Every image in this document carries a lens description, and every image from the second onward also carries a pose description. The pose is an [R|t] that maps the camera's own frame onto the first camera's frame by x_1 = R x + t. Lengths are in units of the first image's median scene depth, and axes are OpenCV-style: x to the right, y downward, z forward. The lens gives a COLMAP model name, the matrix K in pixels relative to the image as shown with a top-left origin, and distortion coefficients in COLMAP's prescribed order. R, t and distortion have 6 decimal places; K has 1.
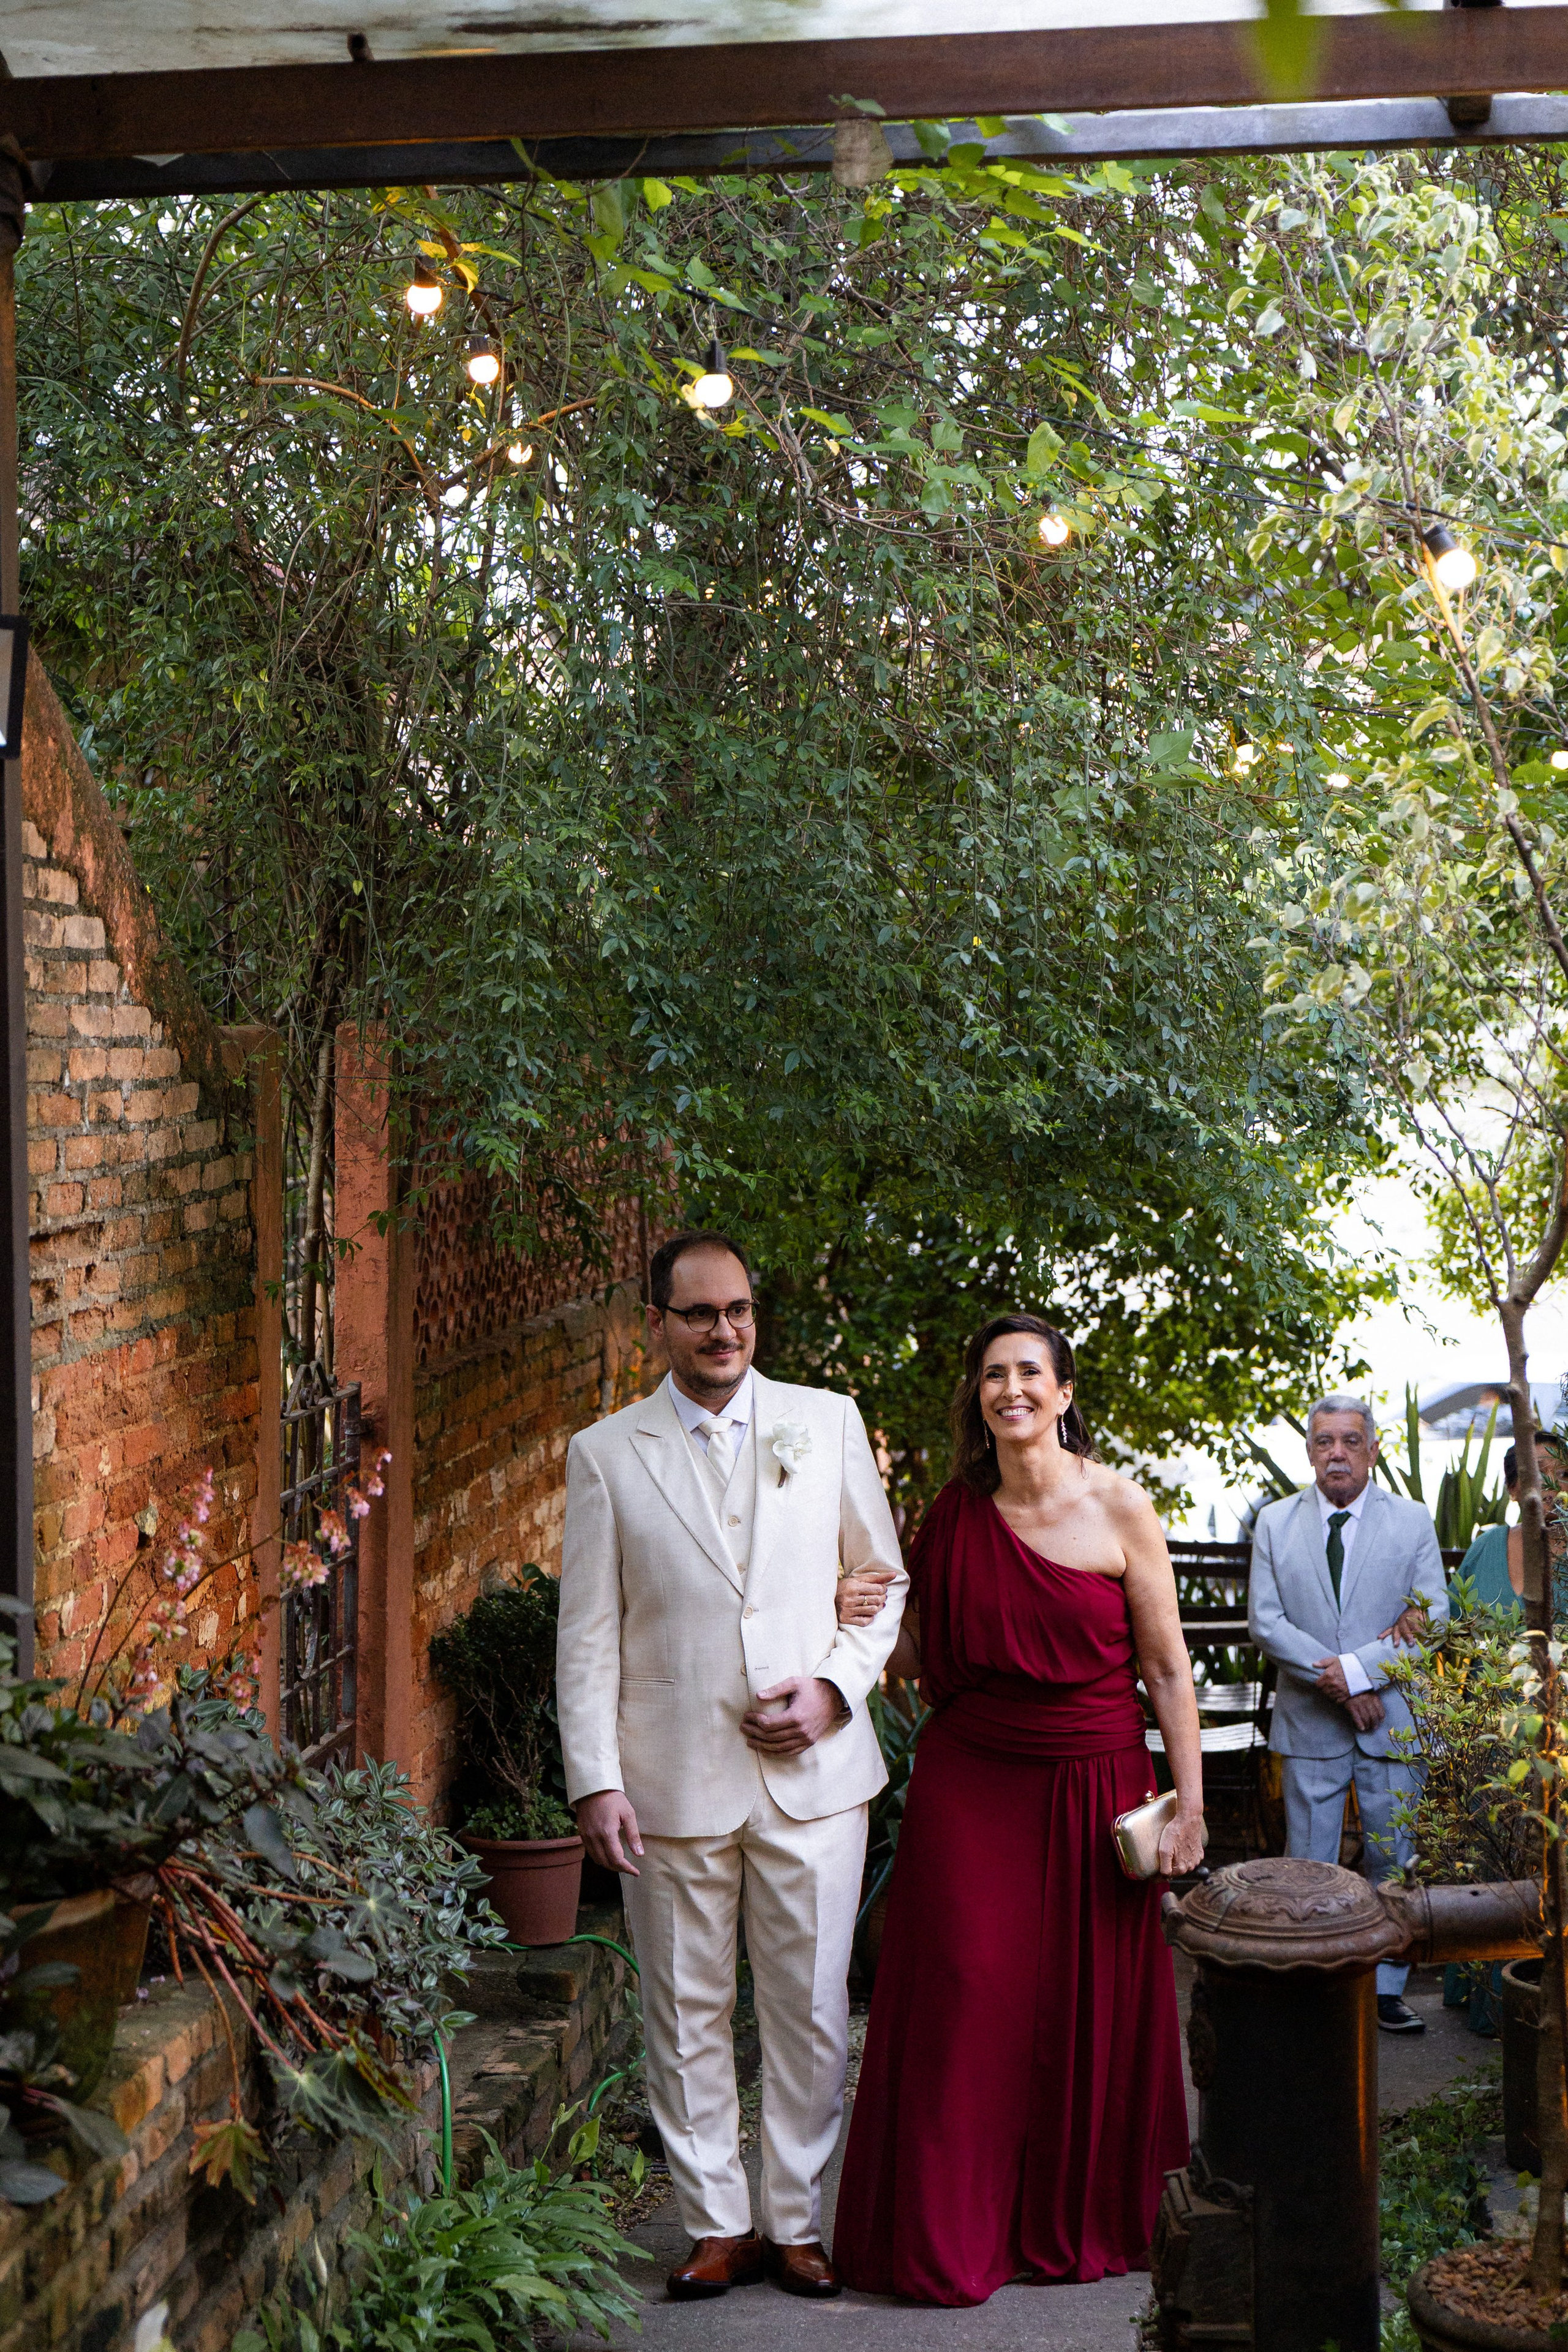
lens RADIAL K [[4209.0, 0, 784.0], [0, 4209.0, 1176.0], [0, 0, 1]] dist [0.033900, -0.499805]
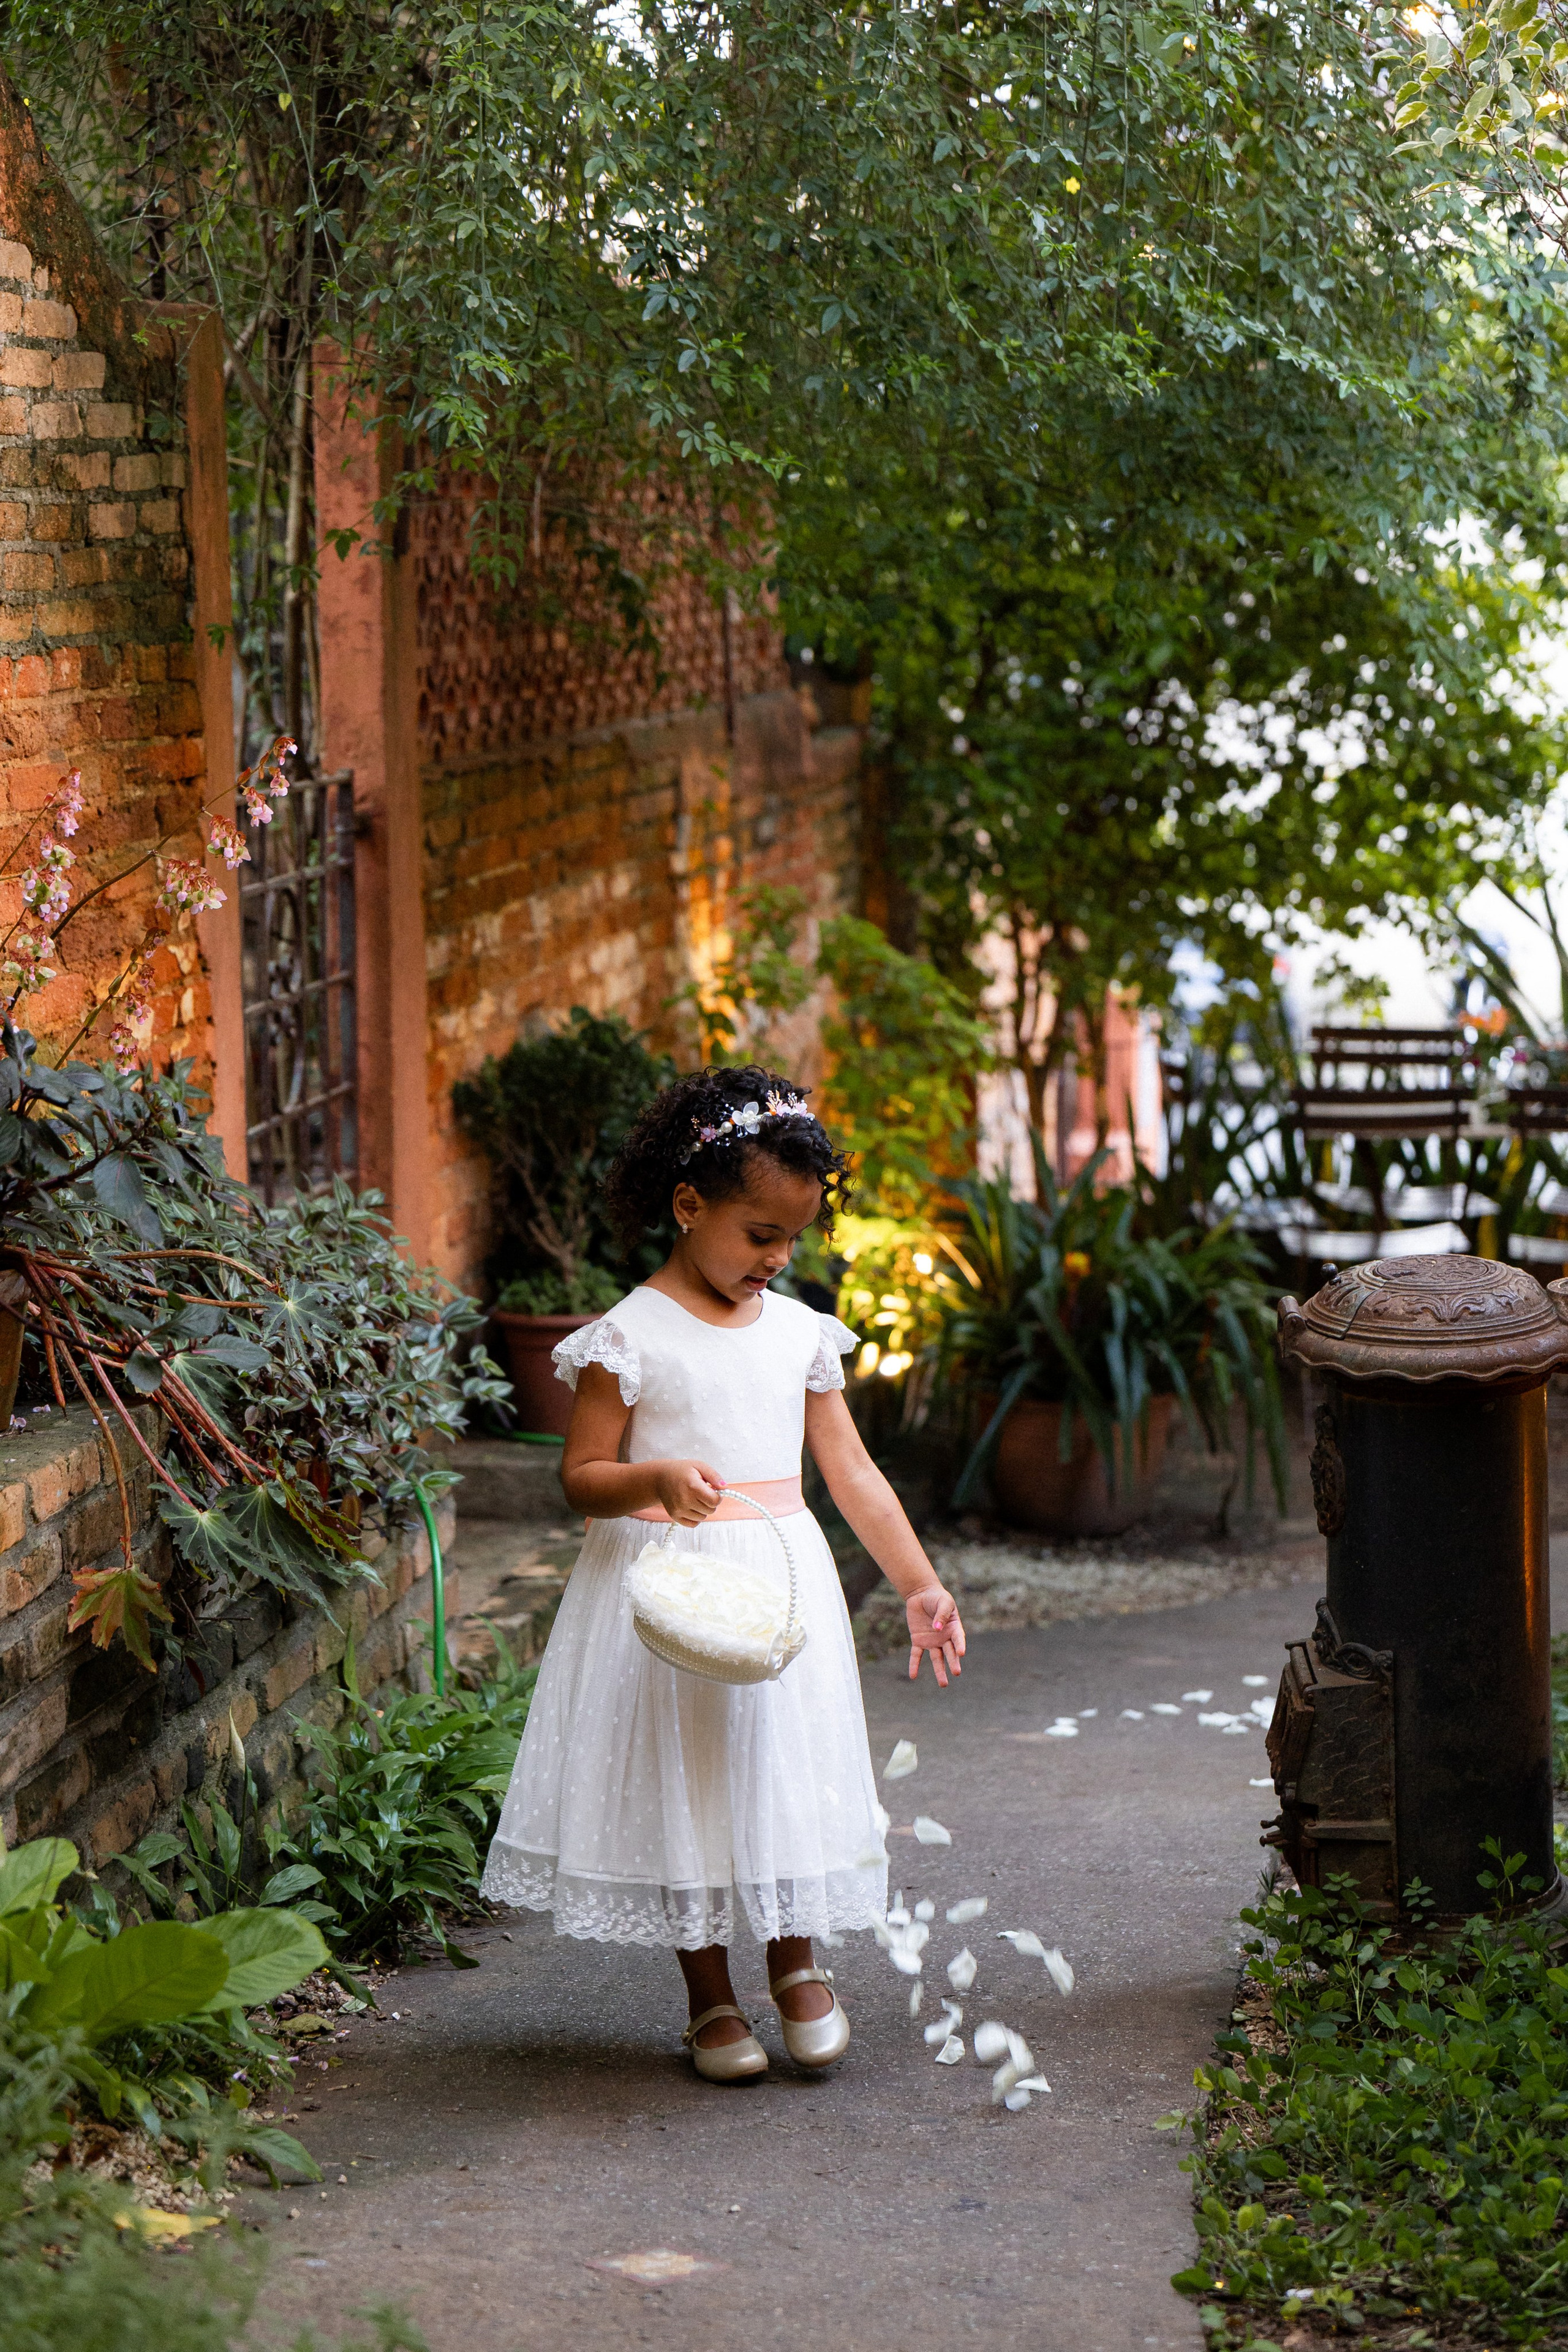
lens RADIAL K [[4472.8, 0, 784.0], [0, 4472.8, 1176.0], [0, 0, 1]] dist [0.148295, -2.138024]
pose [[0.998575, -0.012963, -0.051762, 0.034942], [0.017285, 0.996321, 0.083940, 0.064538], [0.050483, -0.084715, 0.995126, 0.124221]]
